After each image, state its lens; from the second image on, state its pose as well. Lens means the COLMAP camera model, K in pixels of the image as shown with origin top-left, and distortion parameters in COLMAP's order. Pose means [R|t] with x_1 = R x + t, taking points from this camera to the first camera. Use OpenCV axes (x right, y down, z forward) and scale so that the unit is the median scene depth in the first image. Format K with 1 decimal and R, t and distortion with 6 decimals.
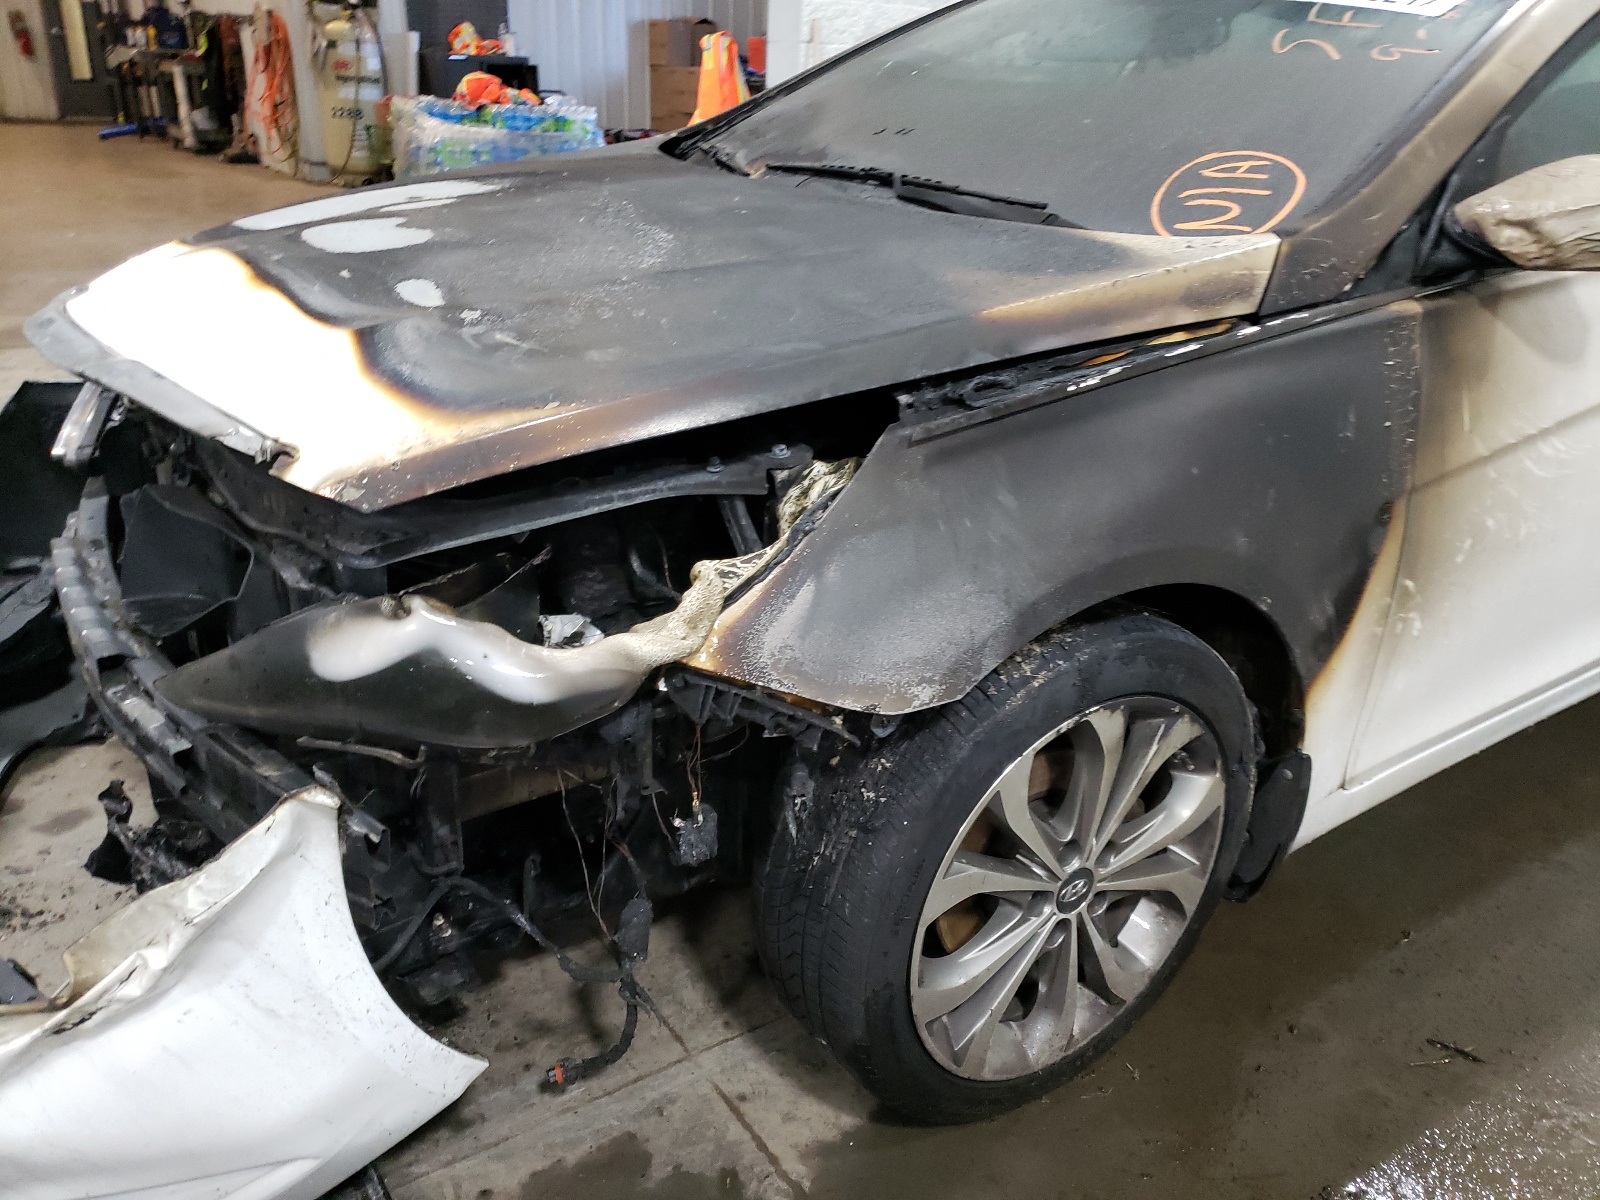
lens RADIAL K [[1273.1, 0, 800.0], [0, 1273.1, 600.0], [0, 0, 1]] dist [0.013195, -0.000255]
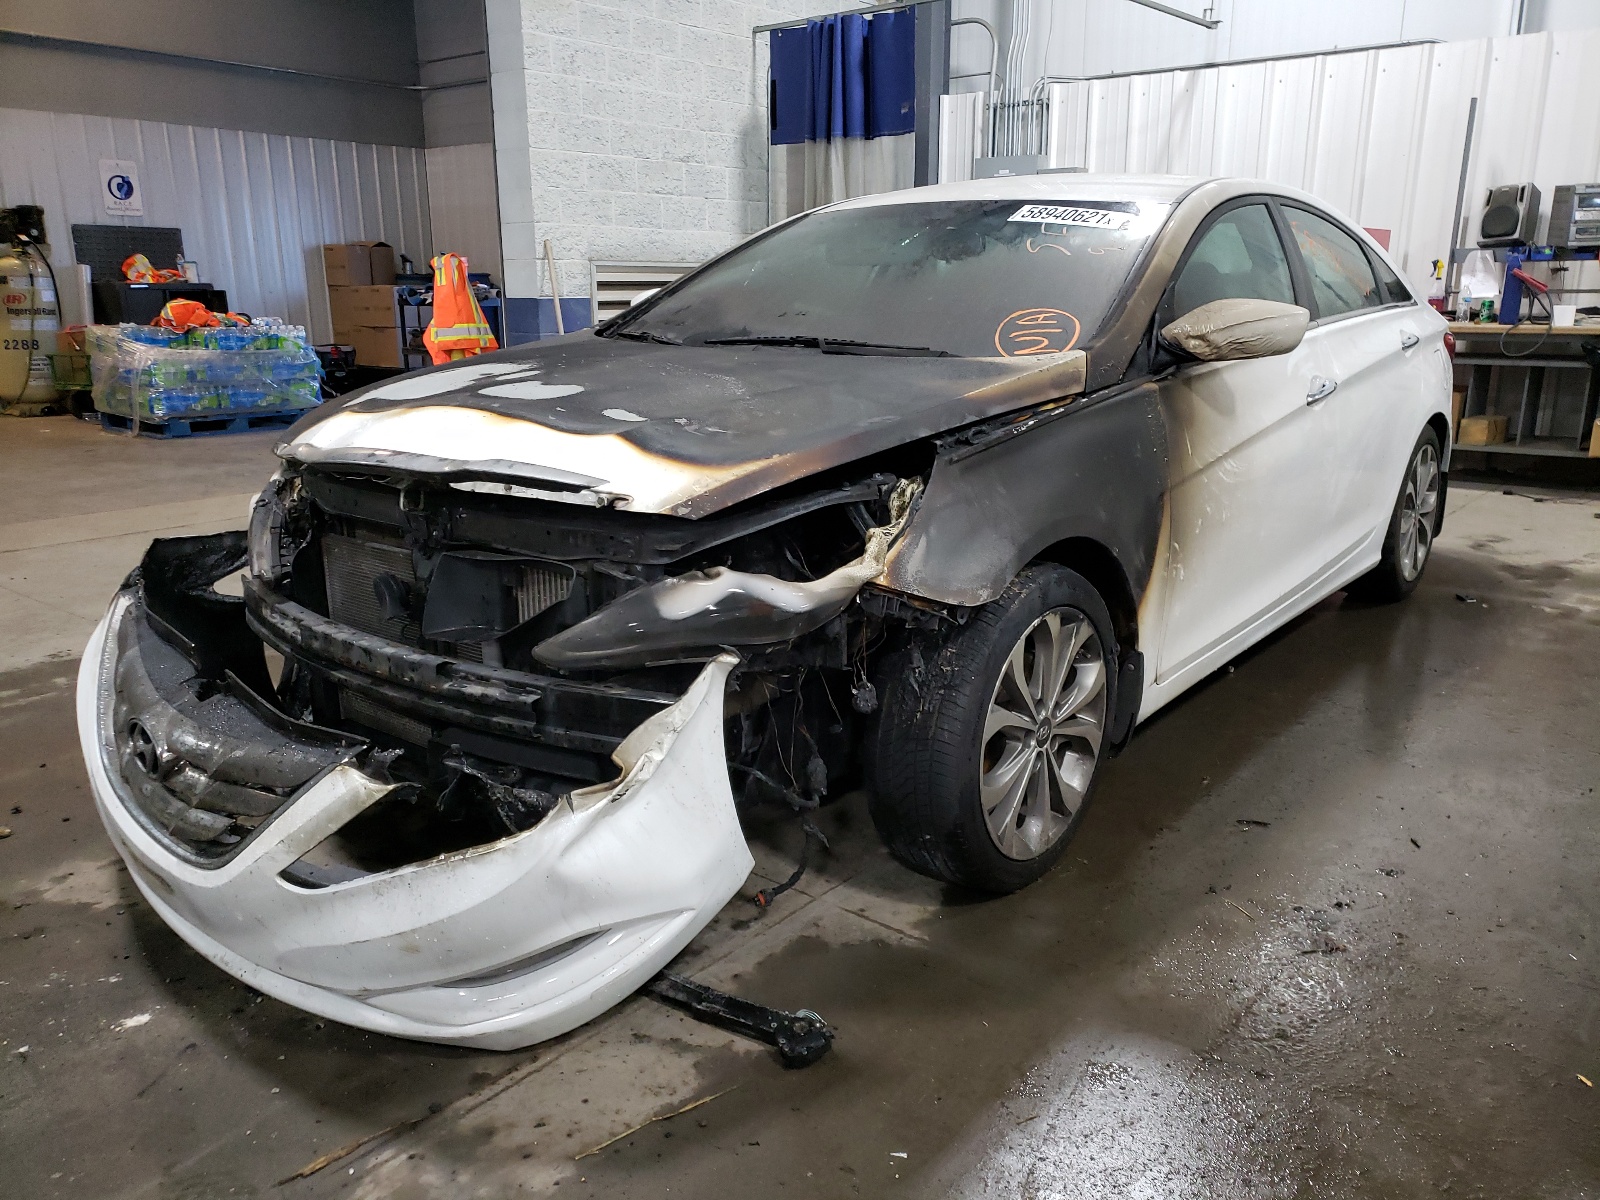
lens RADIAL K [[1241.8, 0, 800.0], [0, 1241.8, 600.0], [0, 0, 1]] dist [0.099982, -0.104393]
pose [[0.958356, -0.115169, 0.261324, -0.516728], [0.150980, 0.981064, -0.121321, 0.214670], [-0.242403, 0.155723, 0.957597, -0.536467]]
